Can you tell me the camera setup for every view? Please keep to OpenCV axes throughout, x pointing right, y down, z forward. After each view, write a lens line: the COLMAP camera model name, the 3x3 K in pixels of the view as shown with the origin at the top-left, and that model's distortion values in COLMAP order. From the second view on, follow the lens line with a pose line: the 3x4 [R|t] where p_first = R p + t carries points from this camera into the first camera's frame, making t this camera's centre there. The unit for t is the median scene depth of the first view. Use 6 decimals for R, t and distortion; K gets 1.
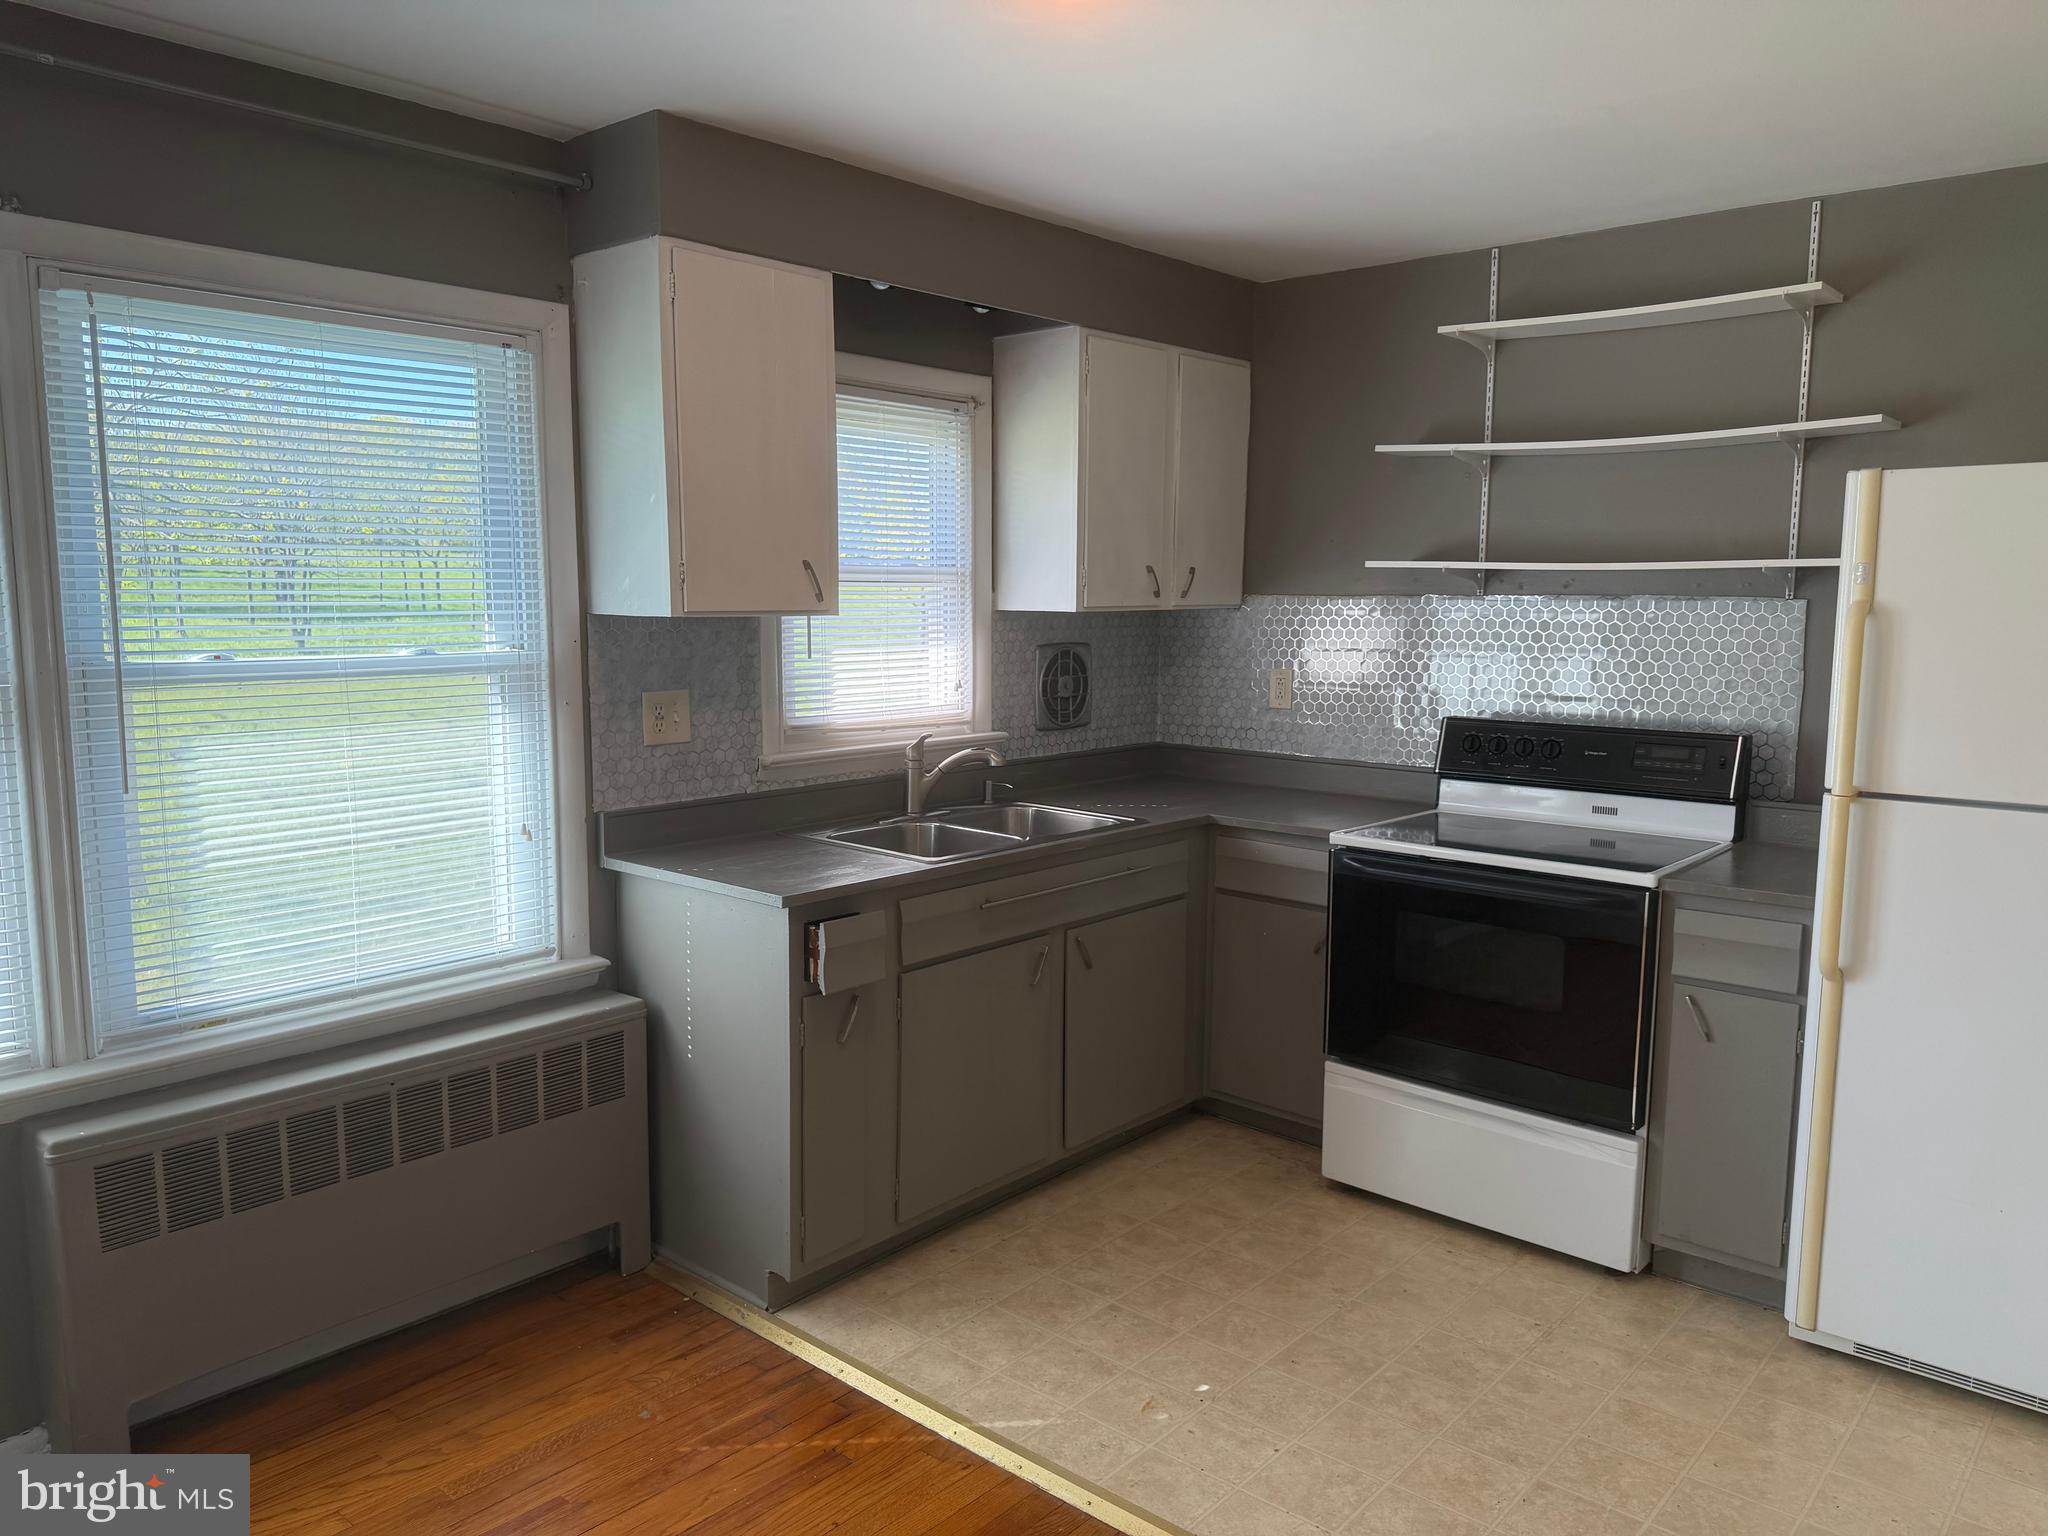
lens RADIAL K [[1434.9, 0, 1024.0], [0, 1434.9, 768.0], [0, 0, 1]] dist [0.047648, -0.080928]
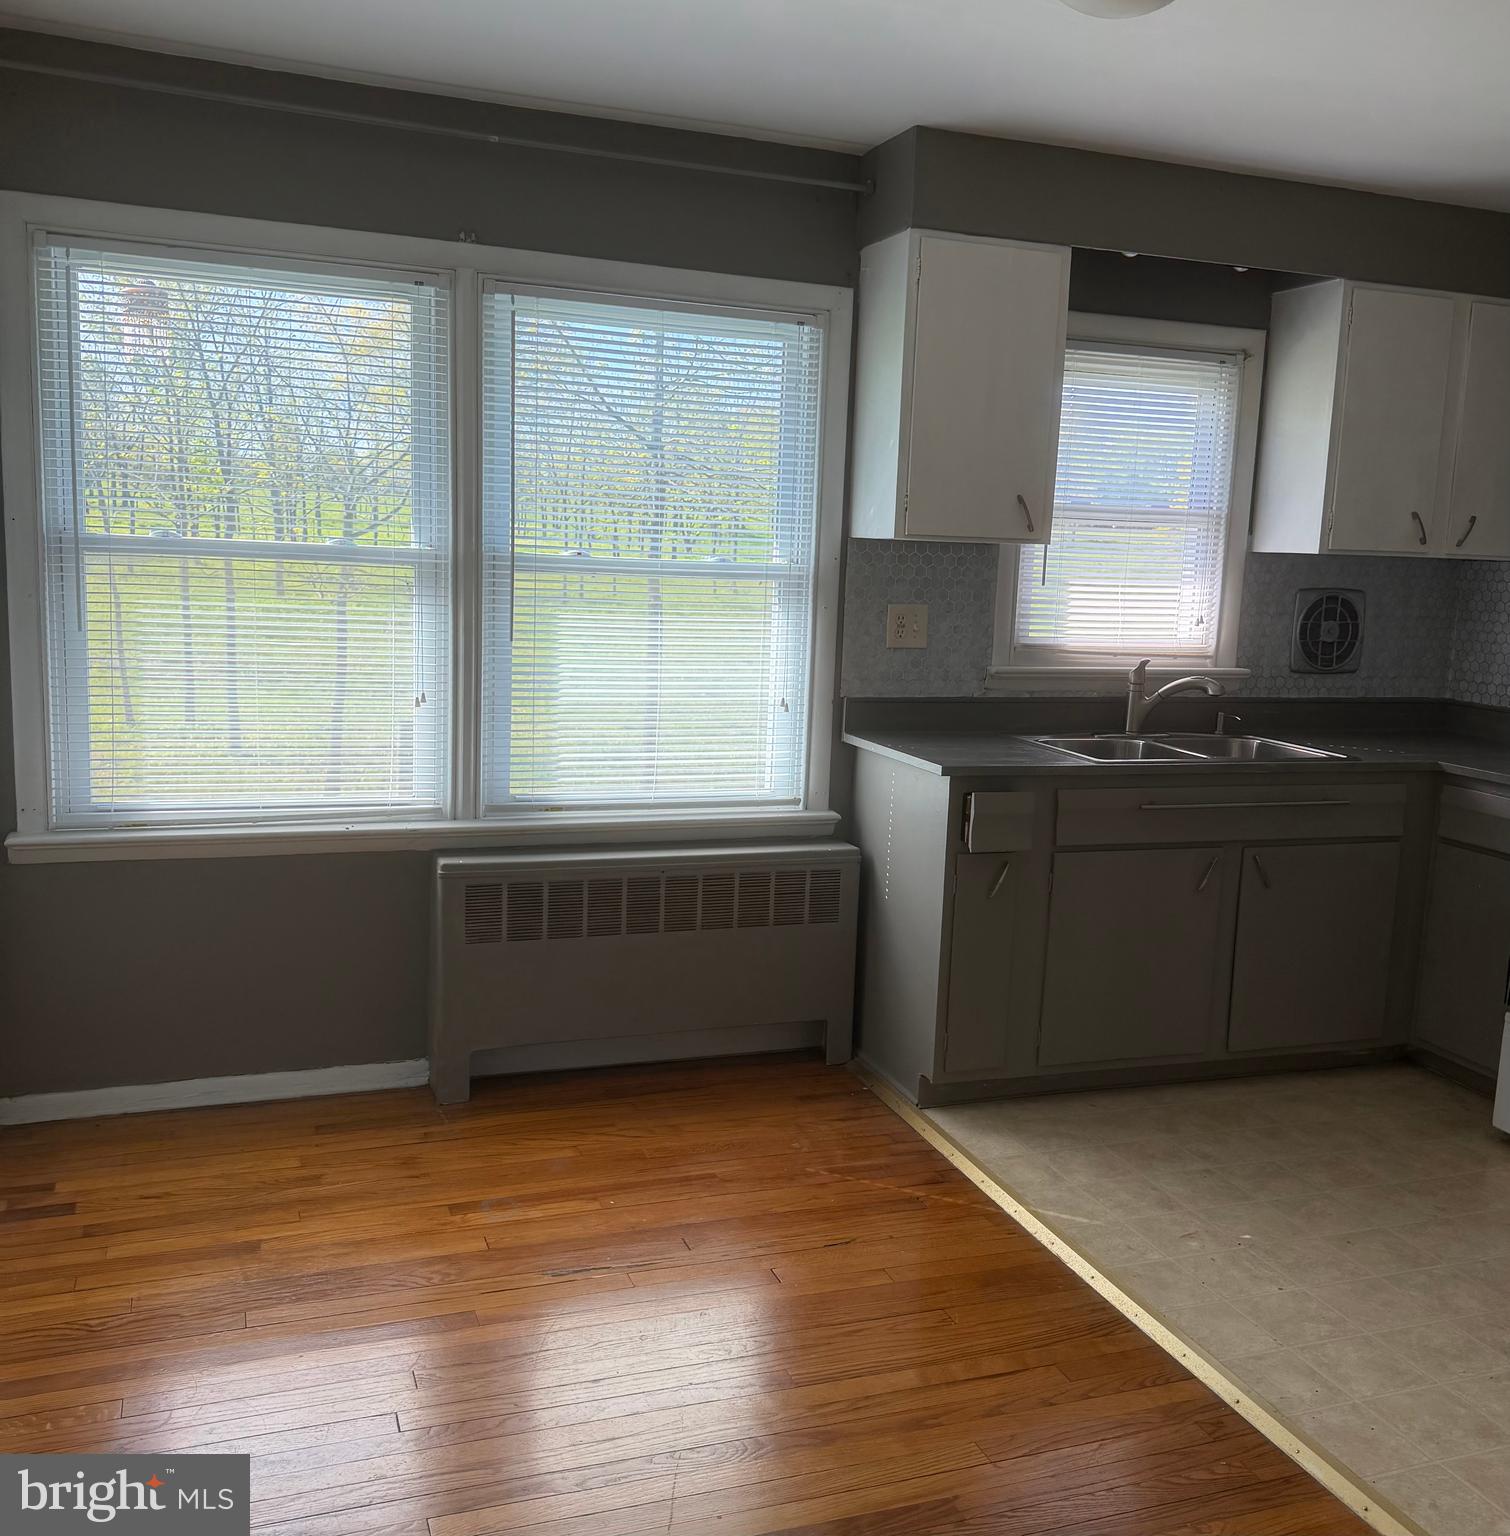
lens RADIAL K [[1493.6, 0, 800.3], [0, 1493.6, 759.8], [0, 0, 1]] dist [0.215712, -0.549004]
pose [[0.882759, 0.093036, -0.460522, 0.274753], [-0.091855, 0.995458, 0.025033, 0.055666], [0.460759, 0.020203, 0.887295, -0.173677]]
